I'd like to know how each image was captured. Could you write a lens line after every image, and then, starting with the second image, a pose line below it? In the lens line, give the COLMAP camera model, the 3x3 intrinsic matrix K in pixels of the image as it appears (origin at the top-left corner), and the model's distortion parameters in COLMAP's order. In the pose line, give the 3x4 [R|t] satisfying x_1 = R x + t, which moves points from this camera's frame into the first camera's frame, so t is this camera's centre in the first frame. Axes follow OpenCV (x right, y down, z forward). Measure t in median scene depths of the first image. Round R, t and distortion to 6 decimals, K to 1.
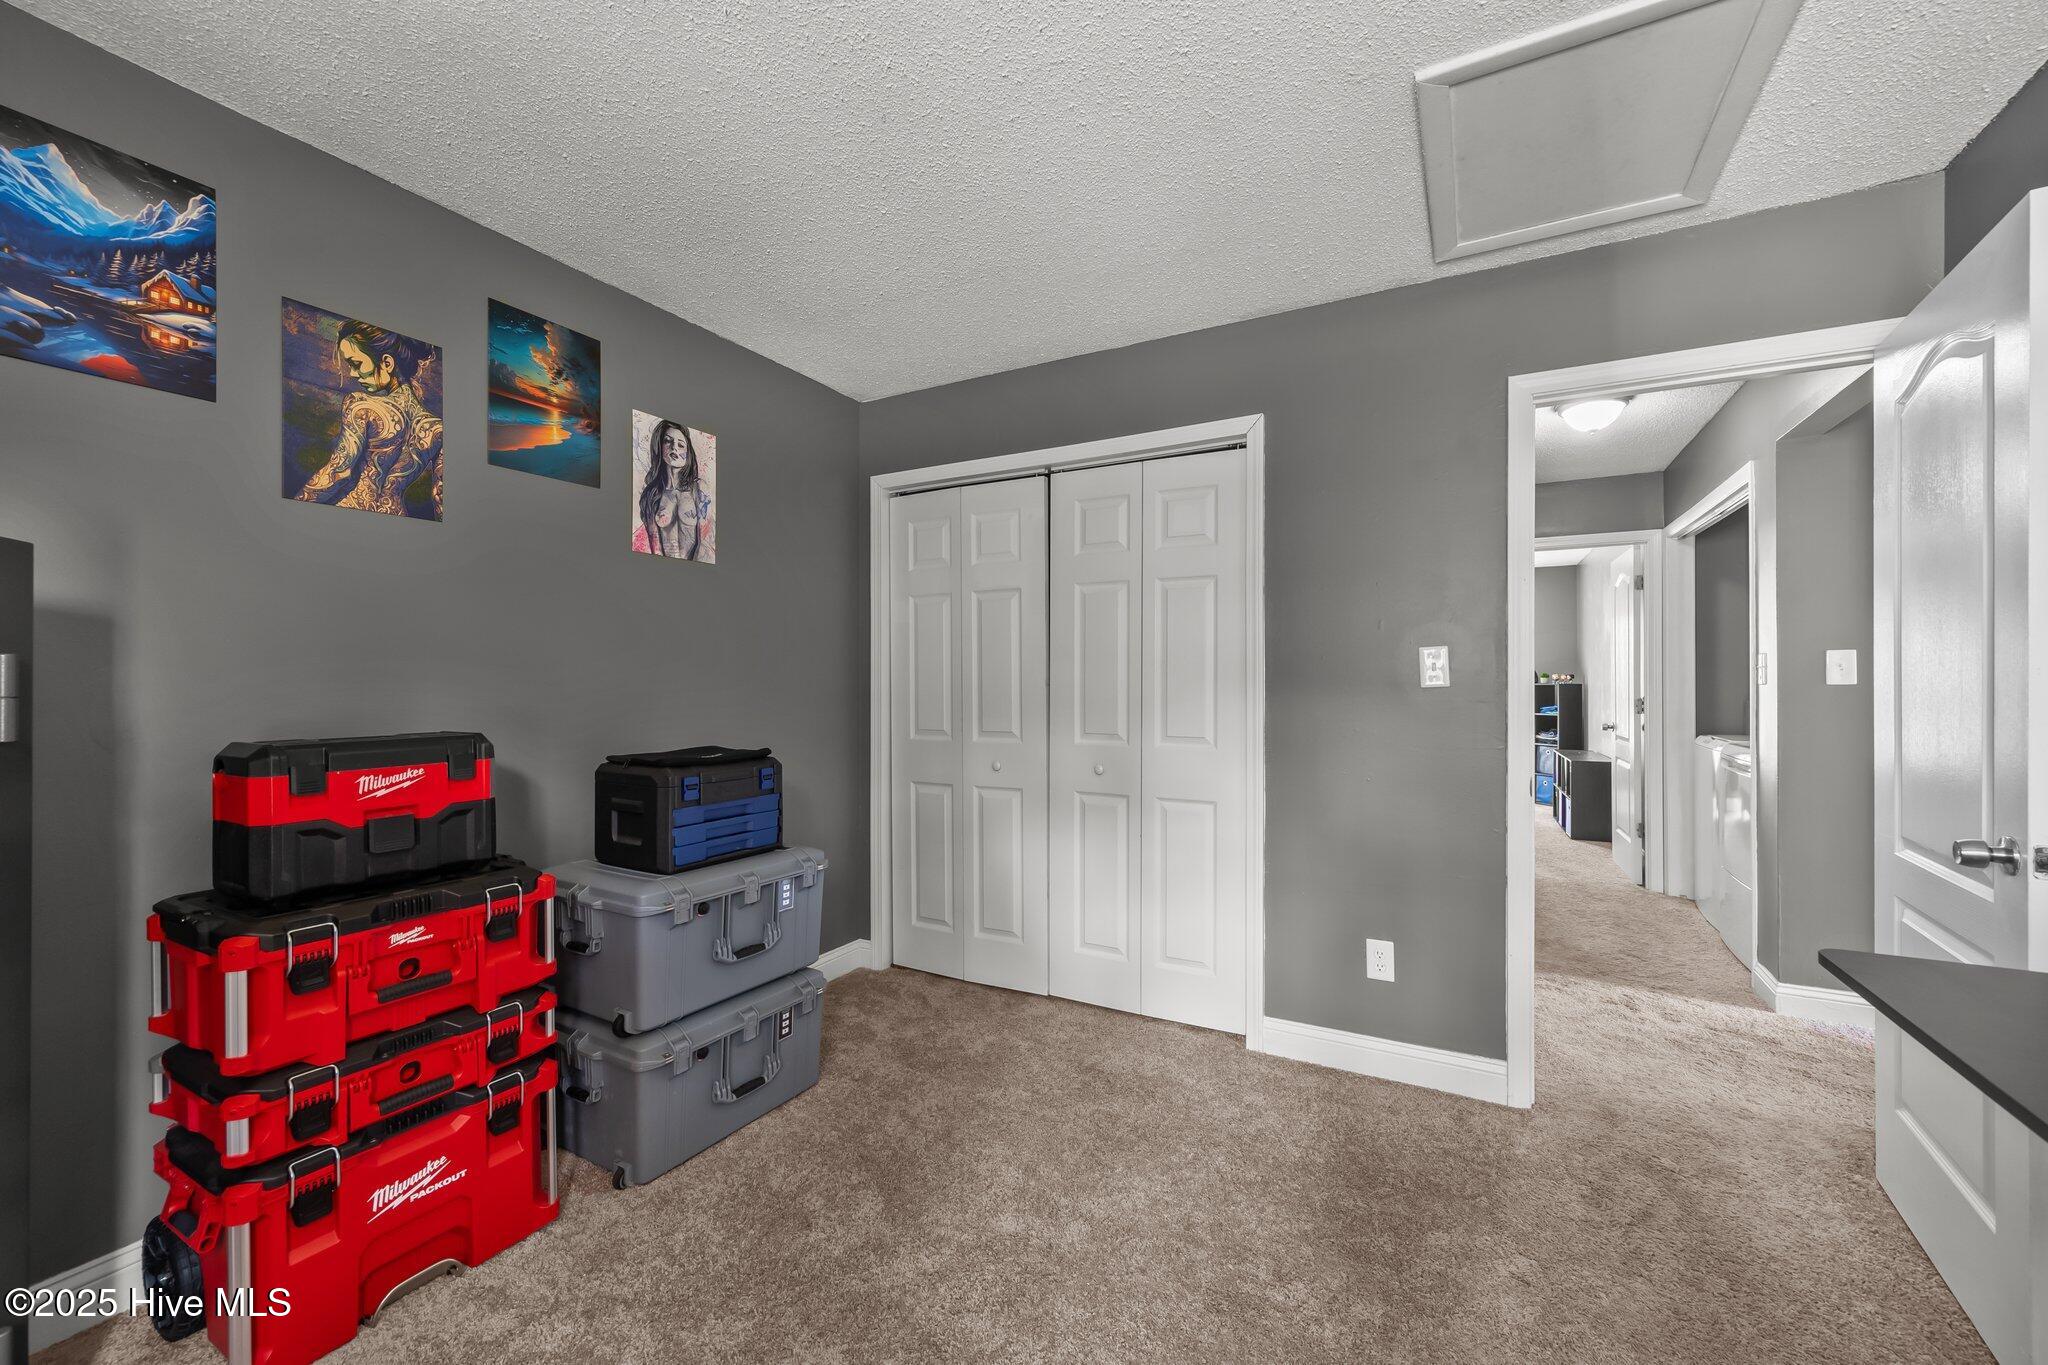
lens RADIAL K [[808.0, 0, 1030.5], [0, 808.0, 684.8], [0, 0, 1]] dist [0.001601, 0.000064]
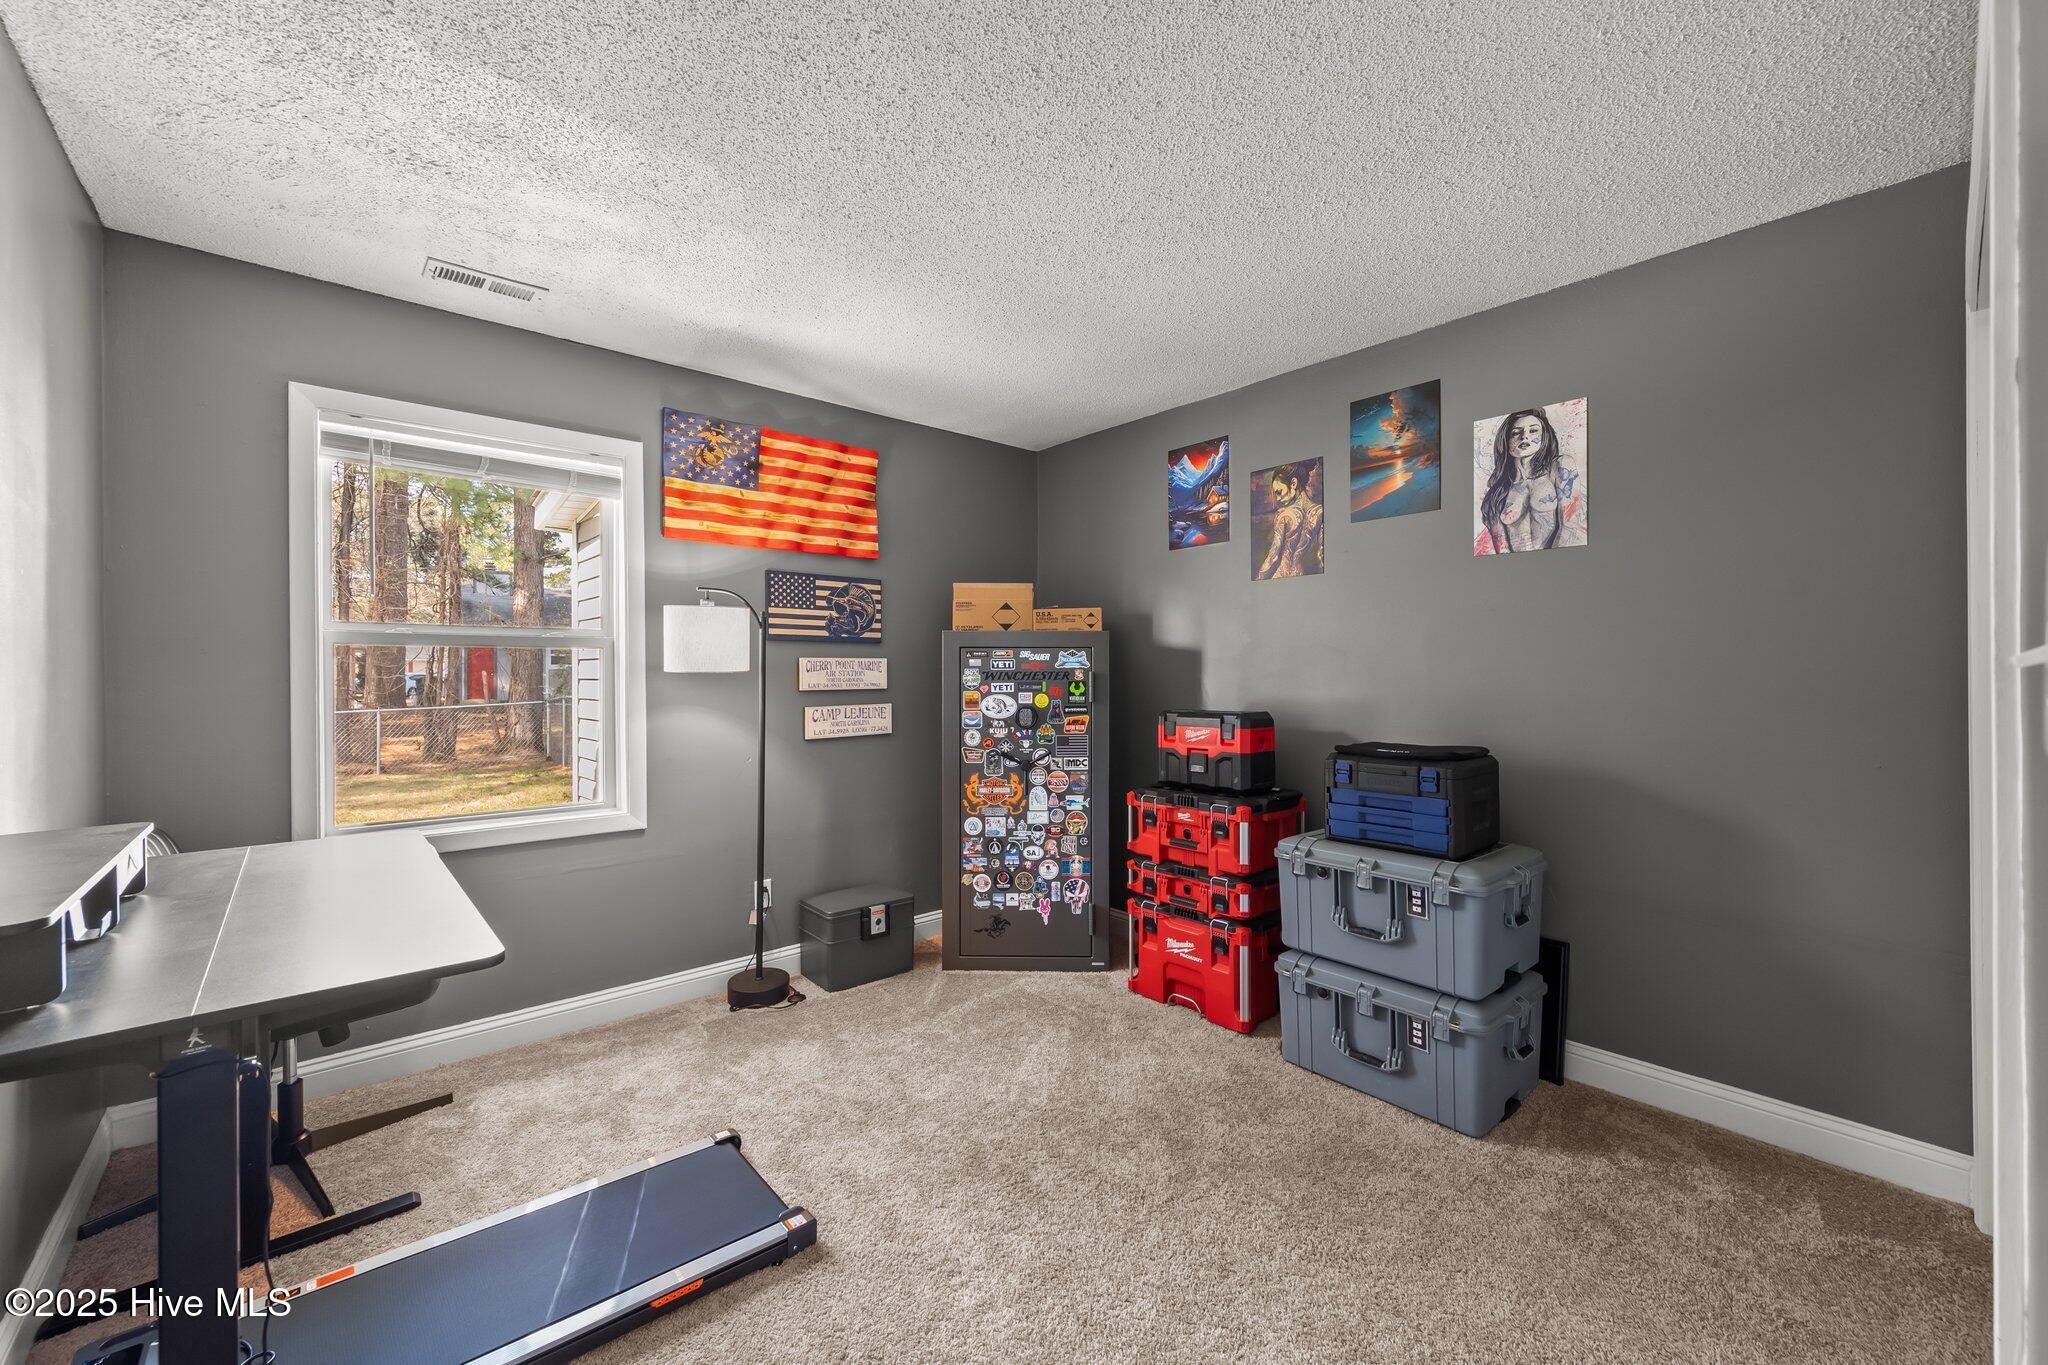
lens RADIAL K [[808.0, 0, 1030.5], [0, 808.0, 684.8], [0, 0, 1]] dist [0.001601, 0.000064]
pose [[-0.340440, 0.008698, -0.940226, 0.763754], [-0.000612, 0.999955, 0.009473, -0.008407], [0.940266, 0.003801, -0.340419, 0.891392]]
